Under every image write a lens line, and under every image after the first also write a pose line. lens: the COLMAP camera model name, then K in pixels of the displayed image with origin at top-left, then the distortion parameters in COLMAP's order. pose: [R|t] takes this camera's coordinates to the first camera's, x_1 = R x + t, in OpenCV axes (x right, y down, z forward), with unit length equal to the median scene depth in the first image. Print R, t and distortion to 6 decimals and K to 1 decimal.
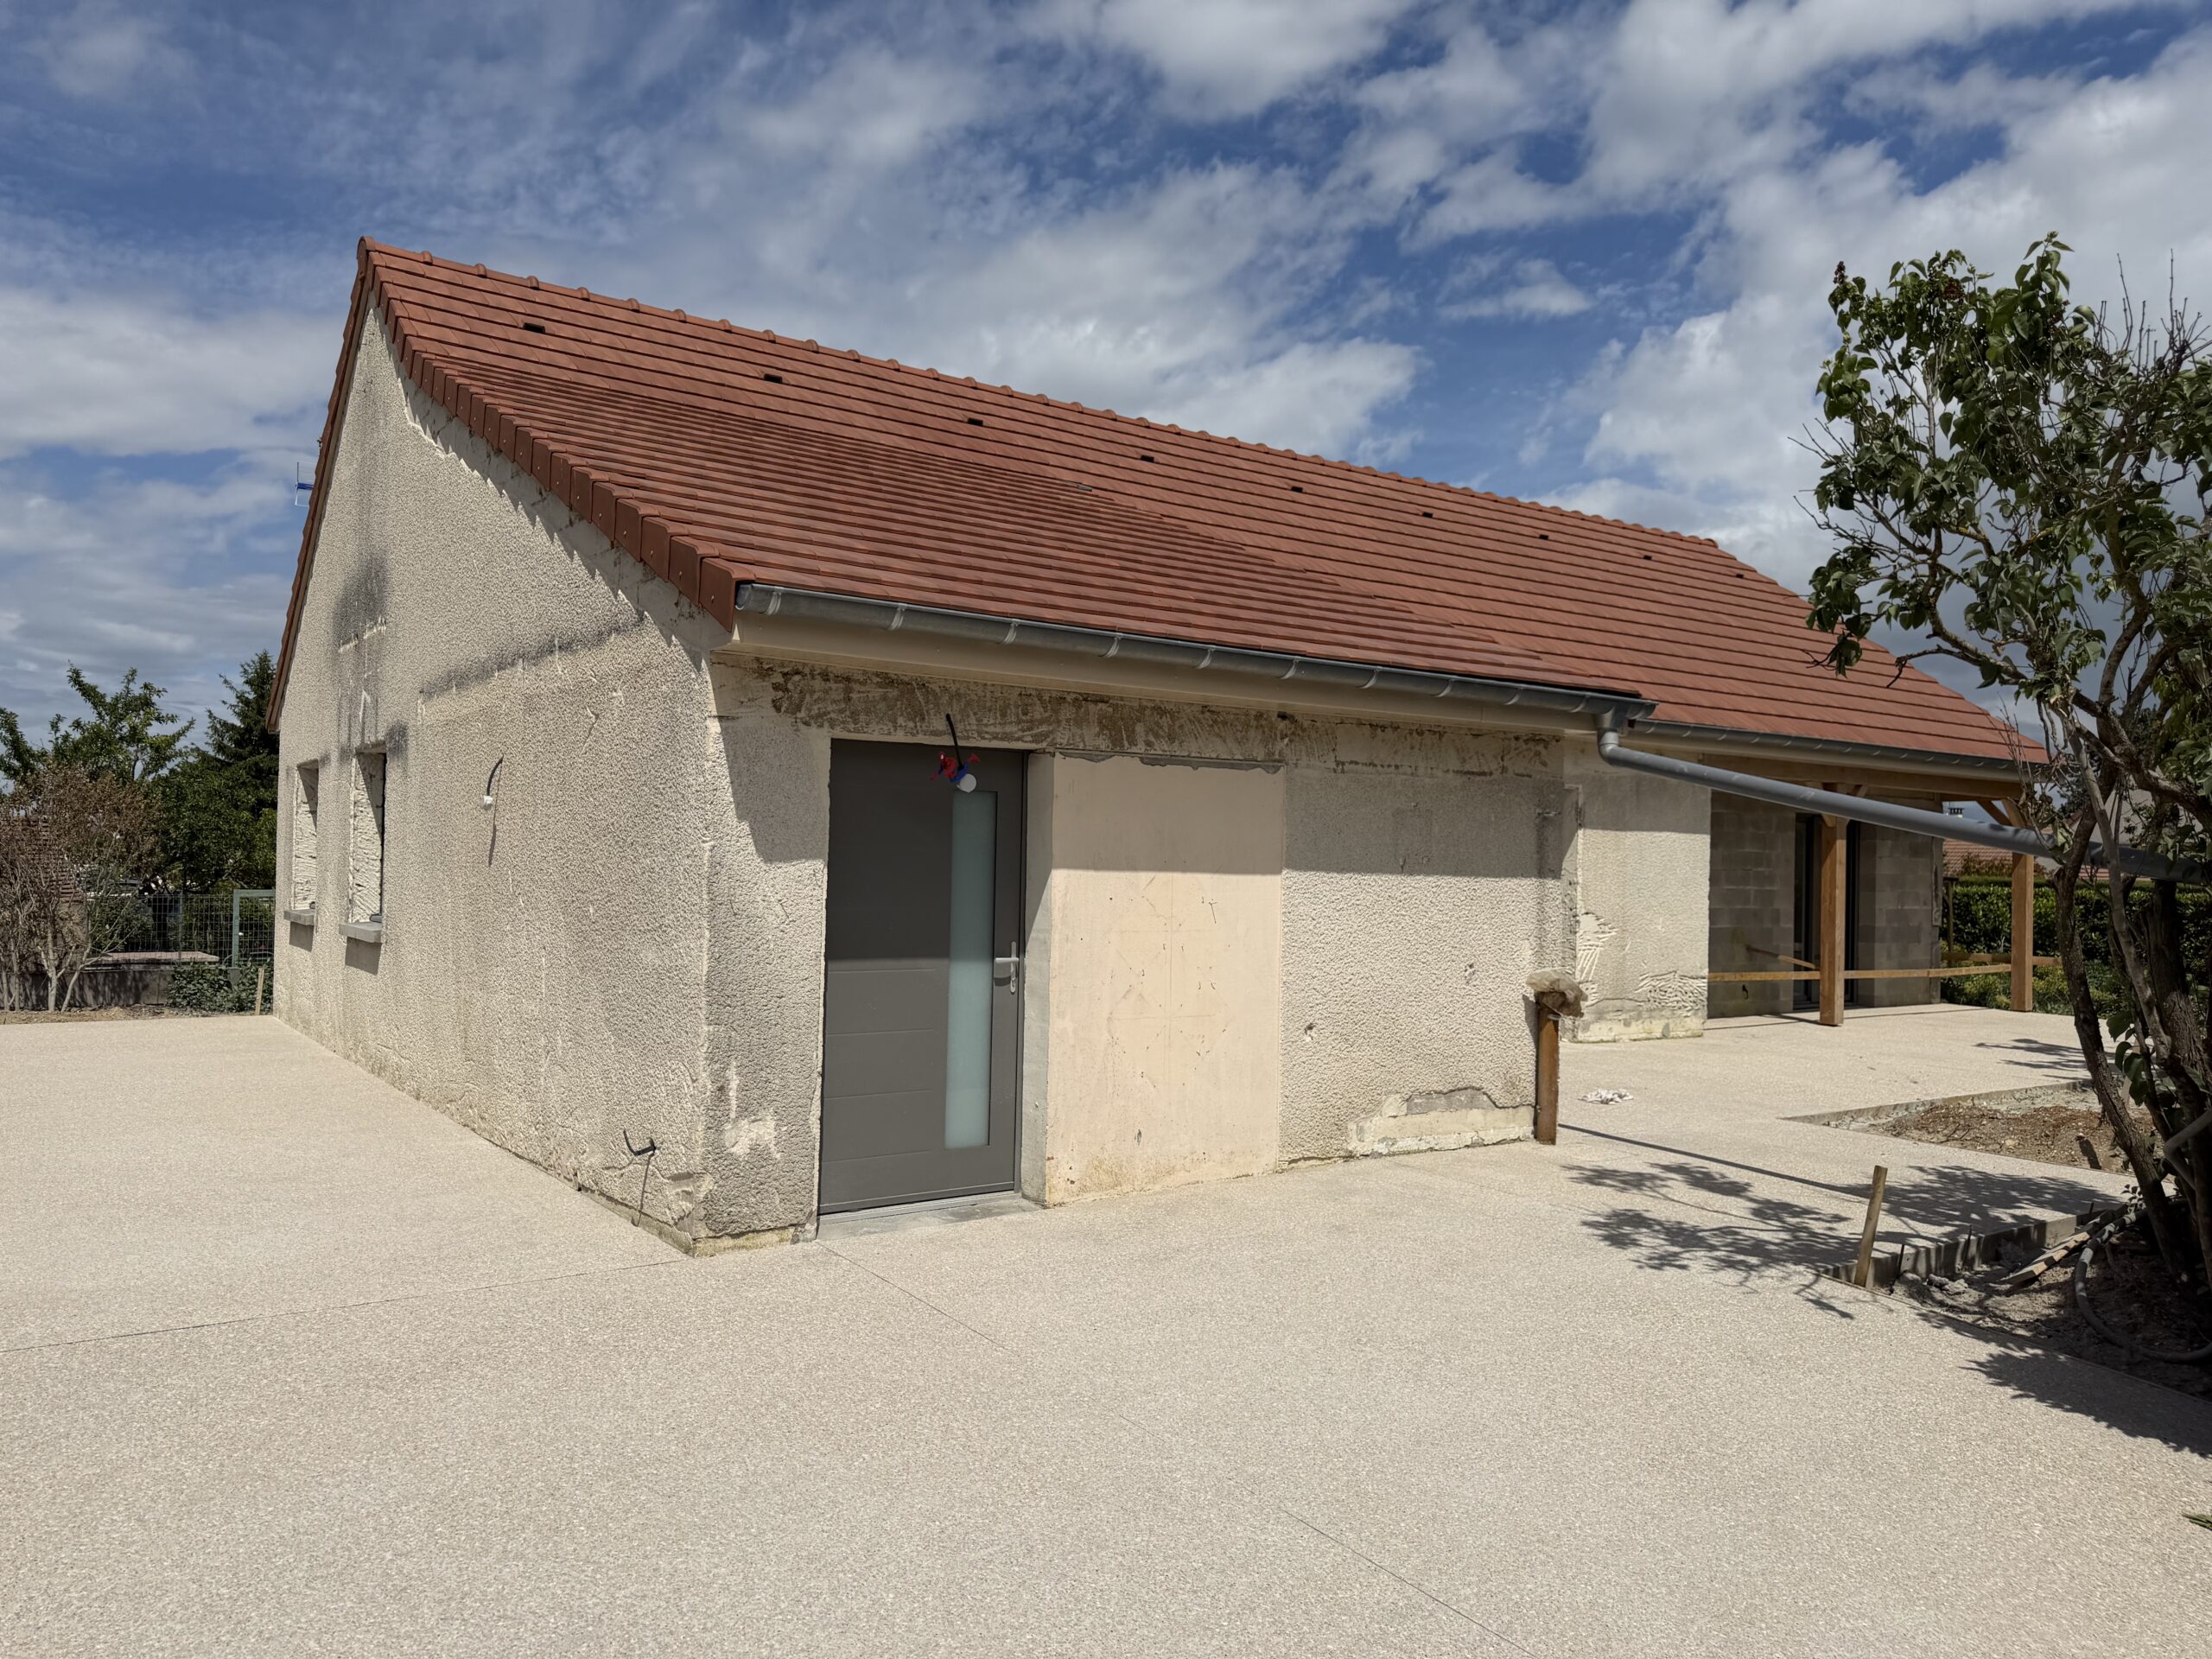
lens RADIAL K [[1554.7, 0, 1102.1], [0, 1554.7, 829.4], [0, 0, 1]] dist [-0.006287, -0.003499]
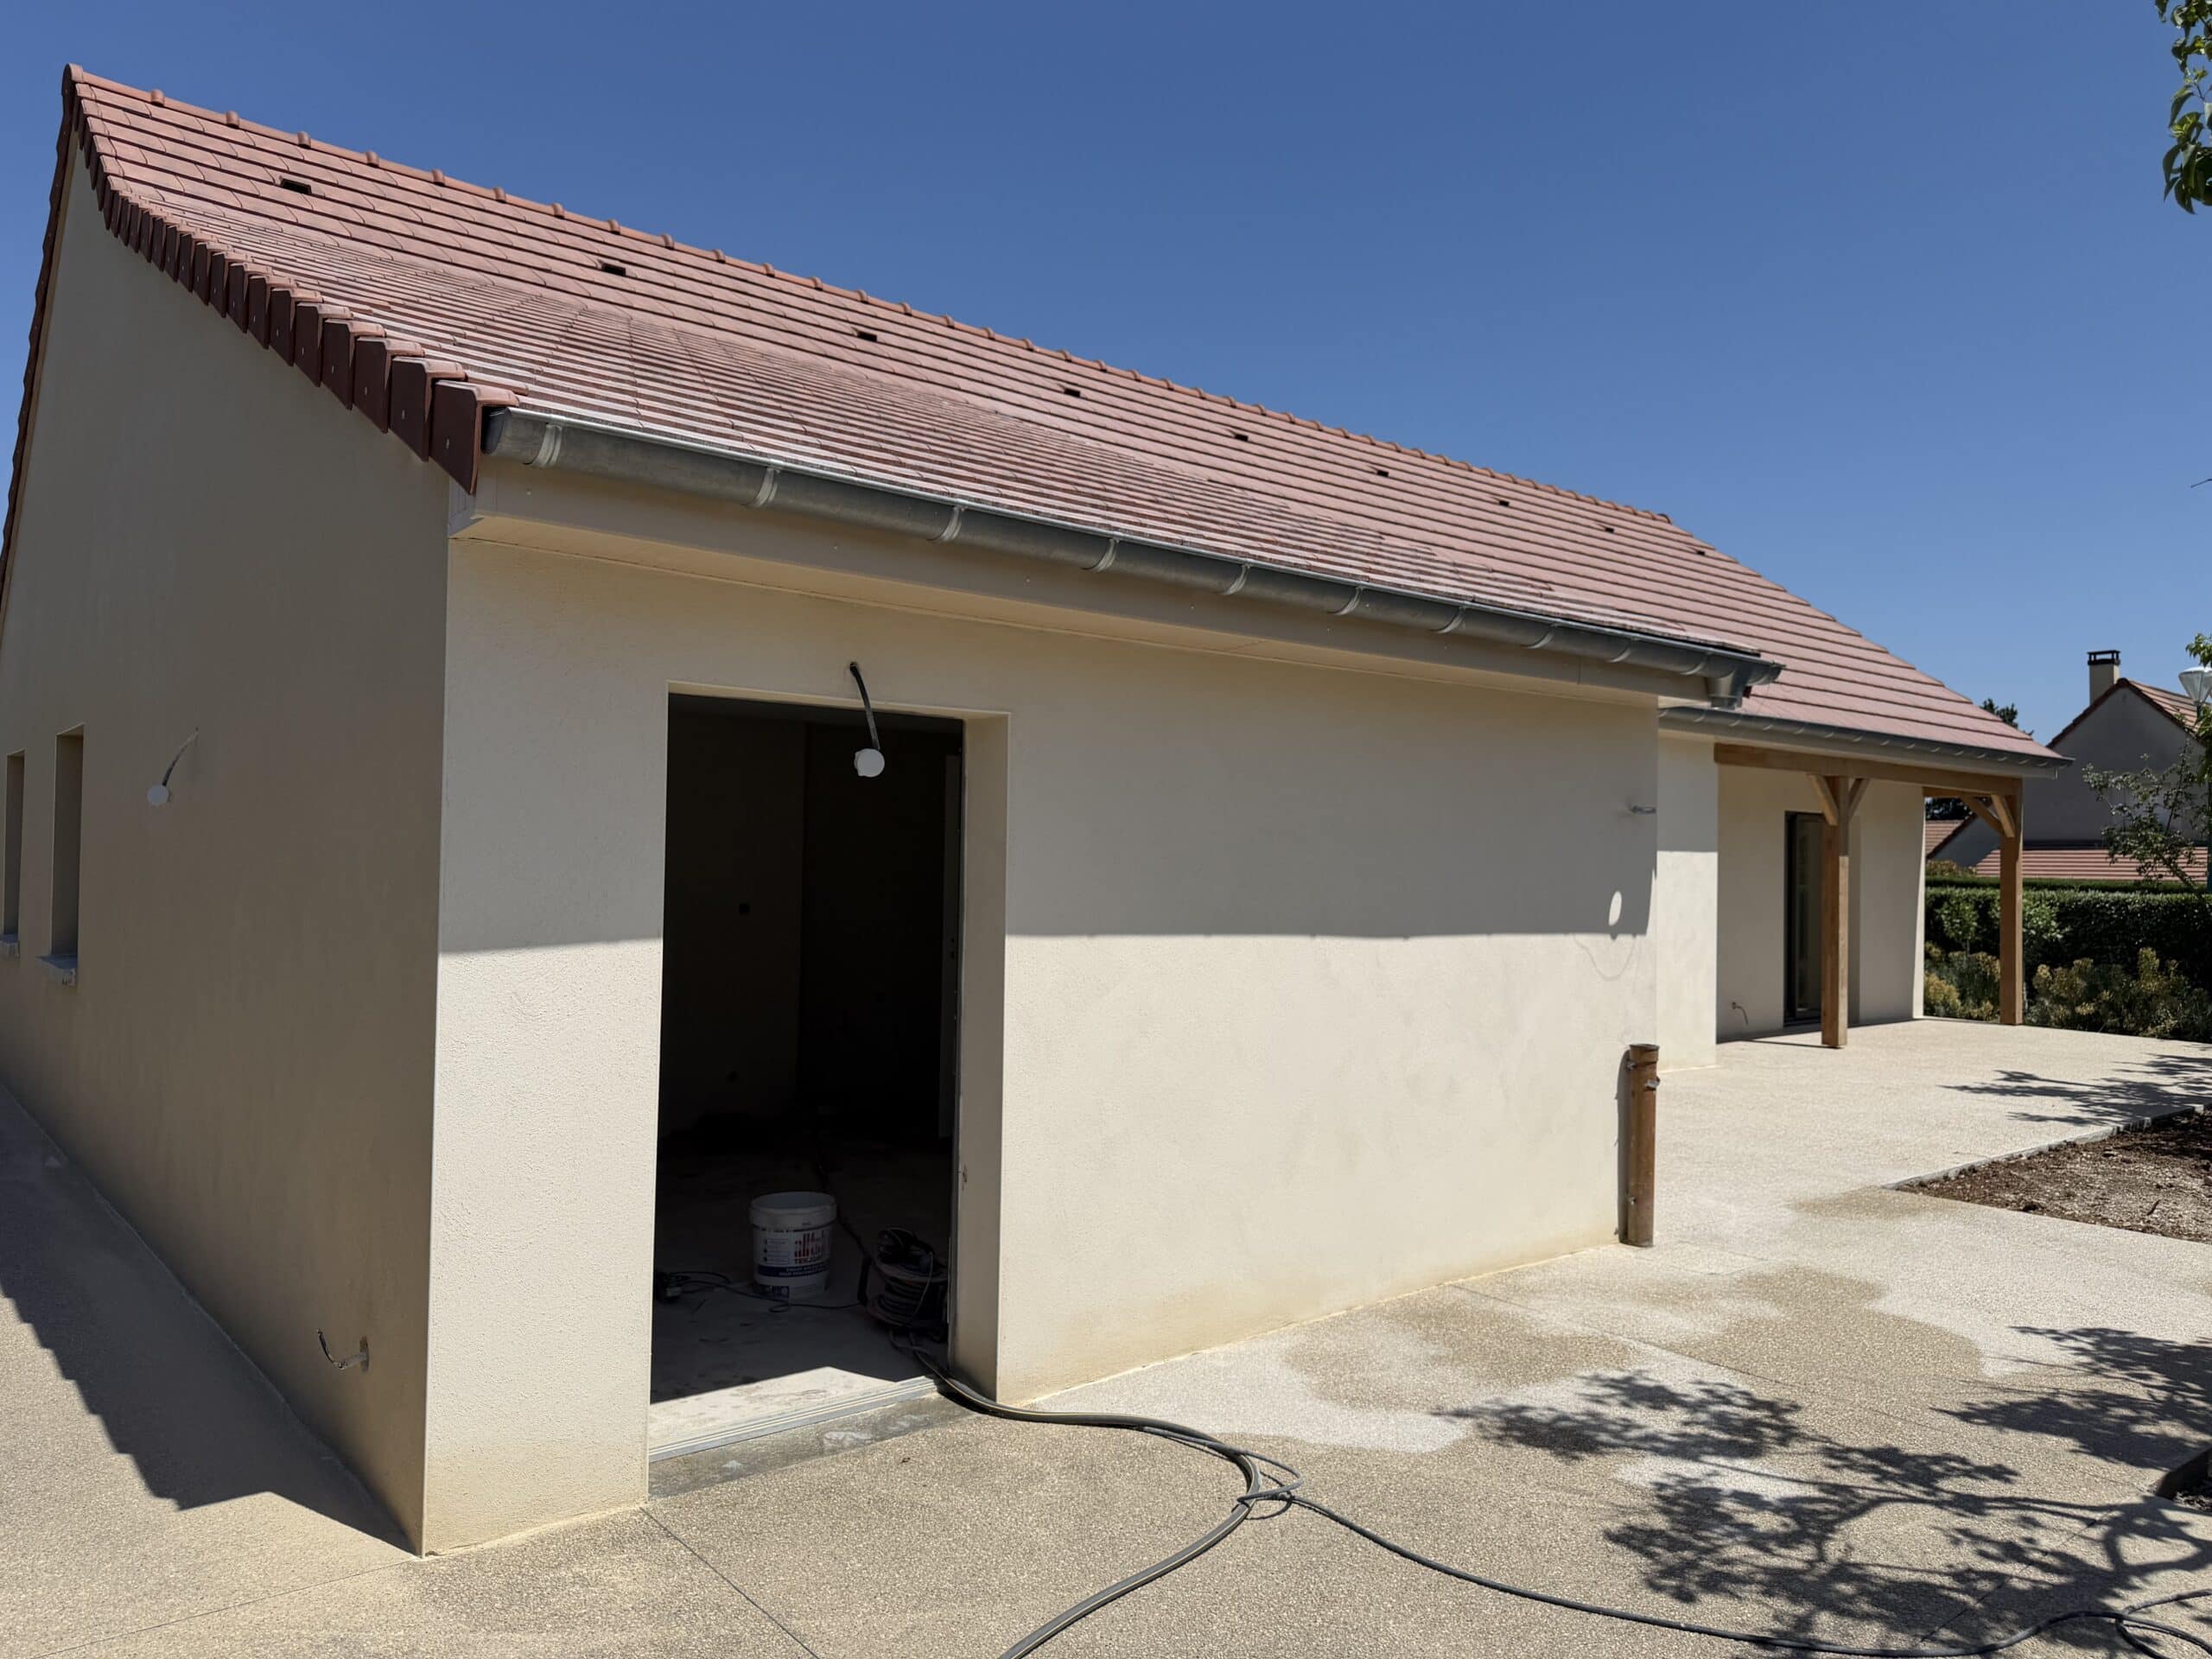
lens RADIAL K [[1554.7, 0, 1111.7], [0, 1554.7, 831.5], [0, 0, 1]] dist [-0.006287, -0.003499]
pose [[0.996659, -0.003517, 0.081598, -0.025680], [0.003372, 0.999992, 0.001911, -0.001781], [-0.081604, -0.001630, 0.996664, 0.205719]]
